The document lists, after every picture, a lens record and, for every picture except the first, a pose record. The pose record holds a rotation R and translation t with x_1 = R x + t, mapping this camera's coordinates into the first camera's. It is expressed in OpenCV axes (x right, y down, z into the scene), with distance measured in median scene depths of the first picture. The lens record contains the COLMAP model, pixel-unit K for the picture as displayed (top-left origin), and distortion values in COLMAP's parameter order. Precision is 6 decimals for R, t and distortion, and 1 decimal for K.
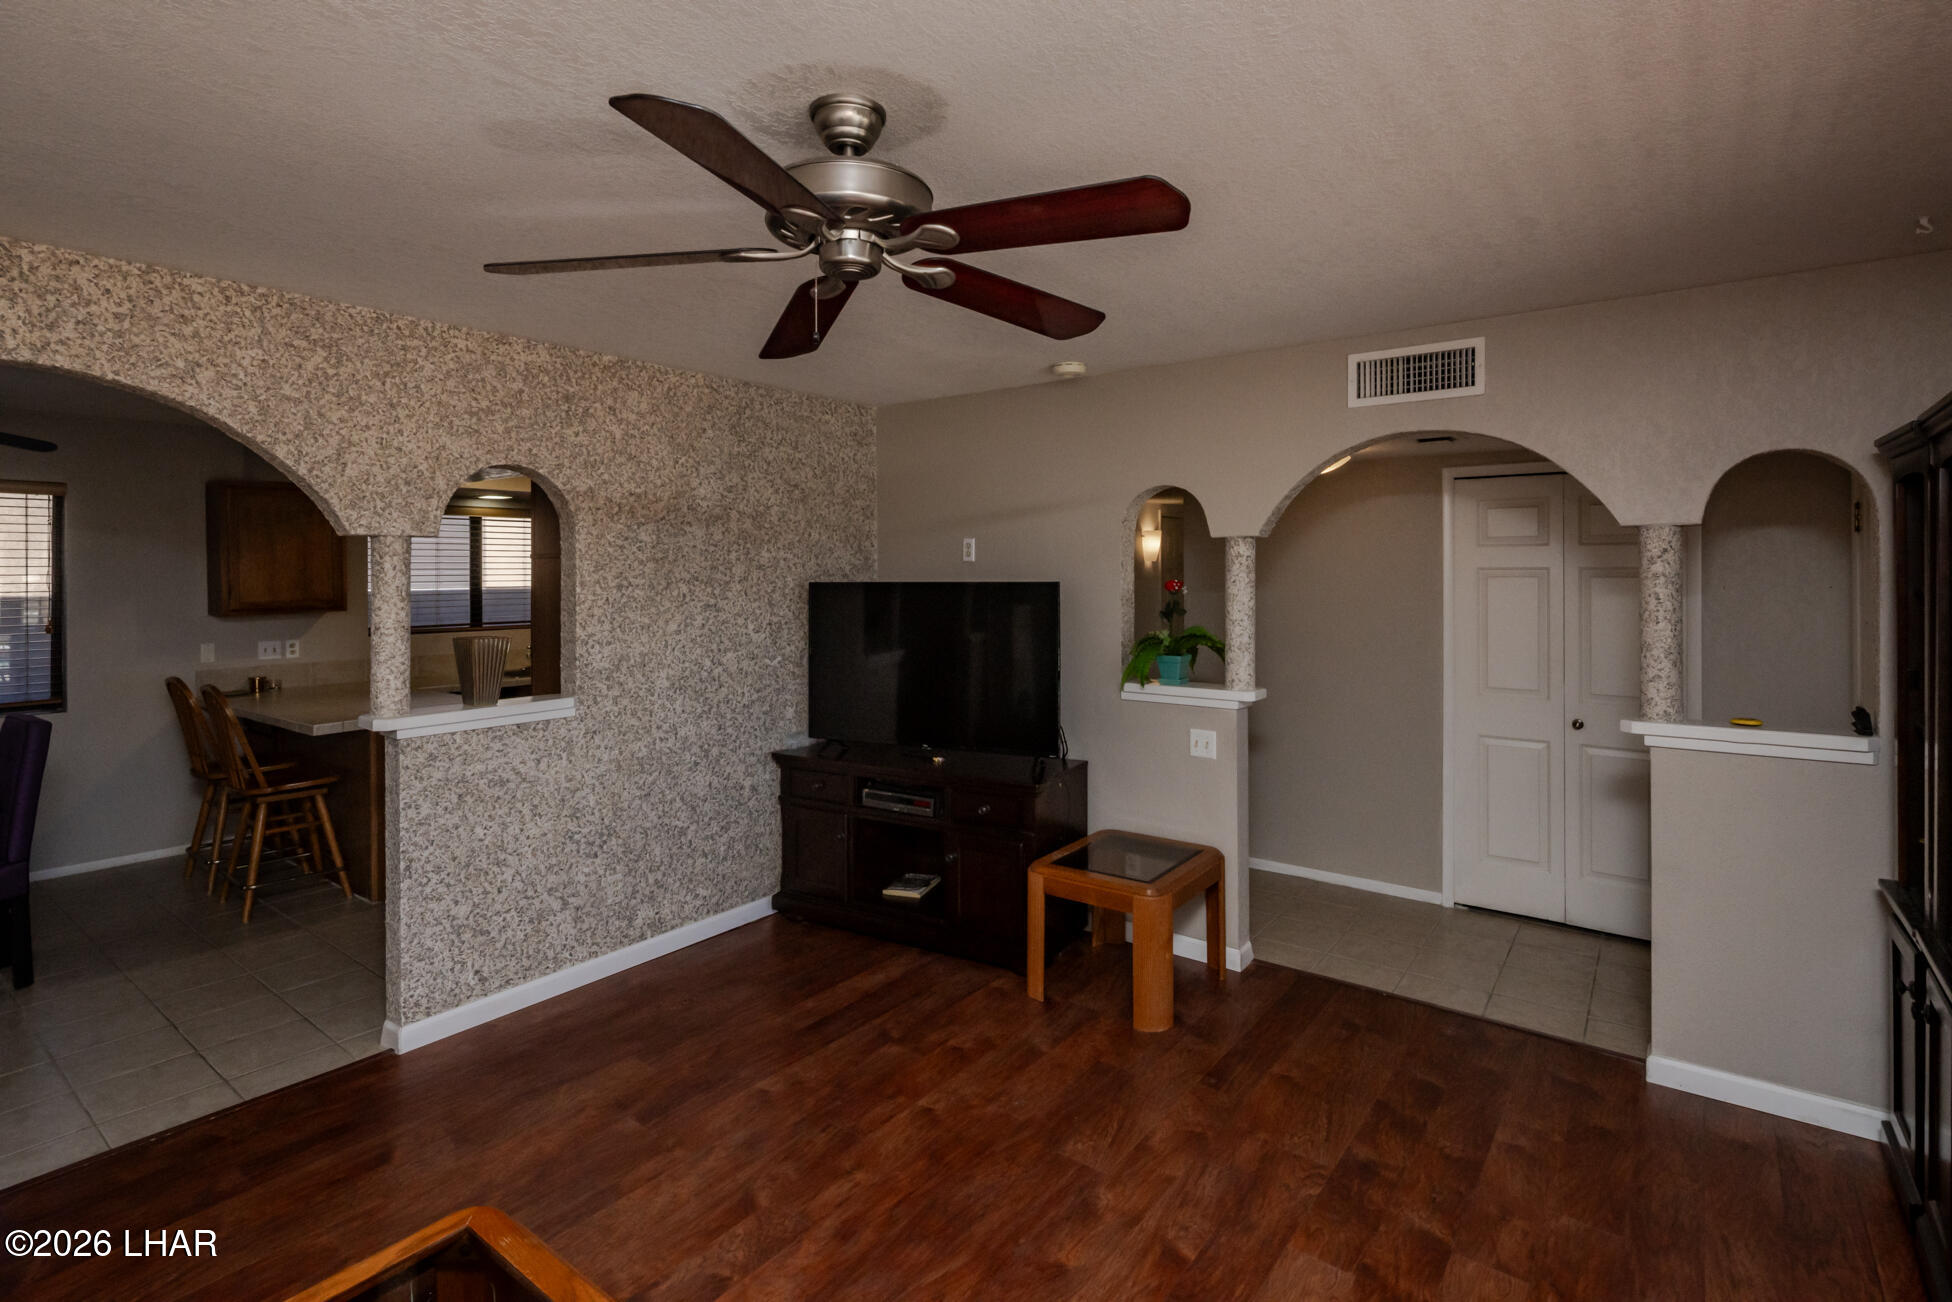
lens RADIAL K [[941.9, 0, 994.6], [0, 941.9, 571.1], [0, 0, 1]] dist [0.005841, -0.004335]
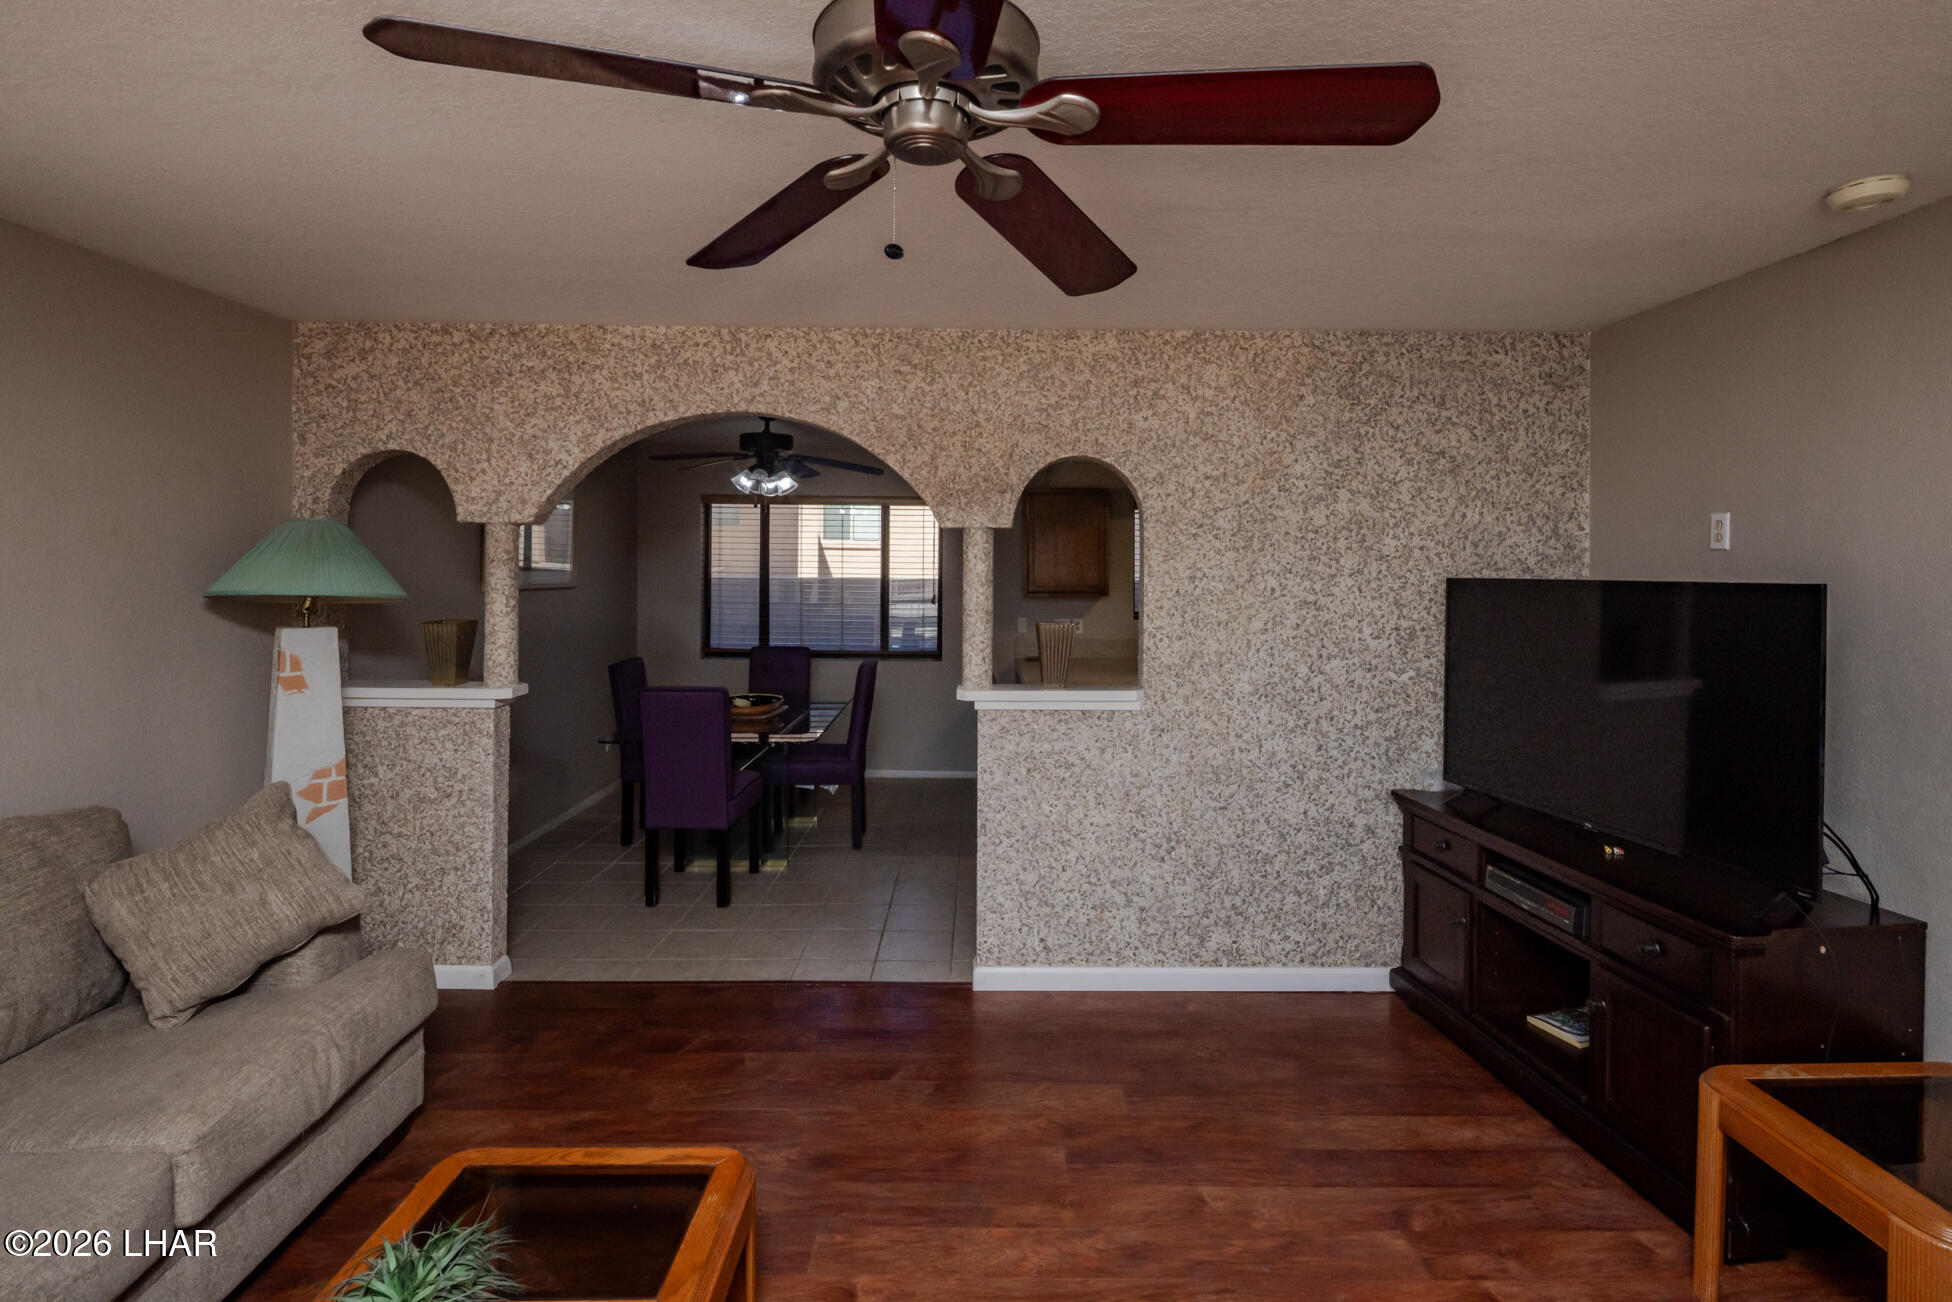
lens RADIAL K [[941.9, 0, 985.4], [0, 941.9, 570.2], [0, 0, 1]] dist [0.005841, -0.004335]
pose [[0.600997, 0.011989, -0.799162, 0.231779], [-0.008181, 0.999927, 0.008848, 0.002592], [0.799210, 0.001221, 0.601051, 0.292550]]
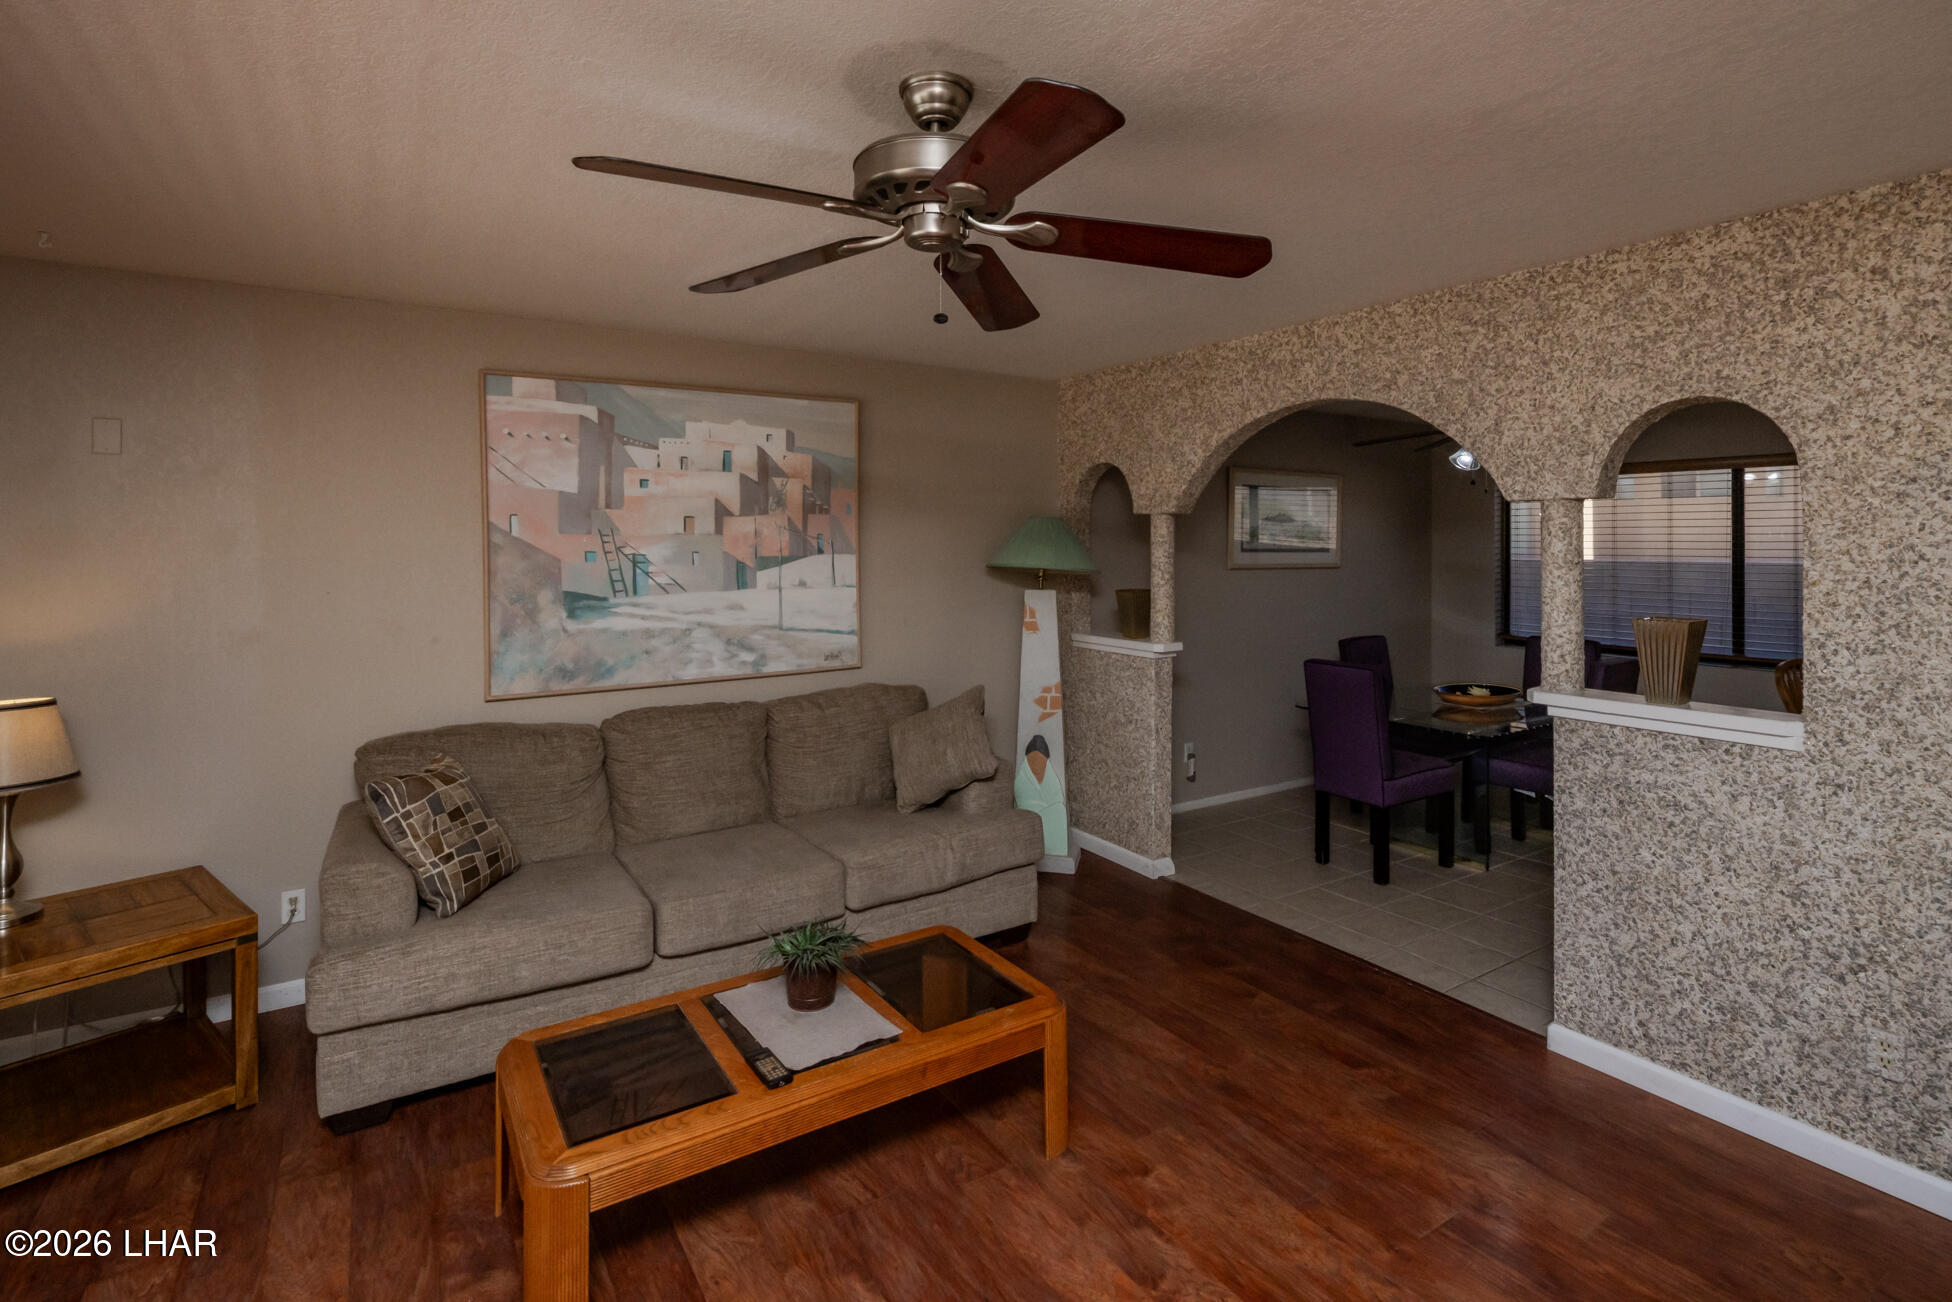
lens RADIAL K [[941.9, 0, 982.7], [0, 941.9, 546.1], [0, 0, 1]] dist [0.005841, -0.004335]
pose [[-0.352386, 0.005002, -0.935841, 0.390743], [0.002319, 0.999987, 0.004471, 0.003185], [0.935852, -0.000594, -0.352393, 0.697285]]
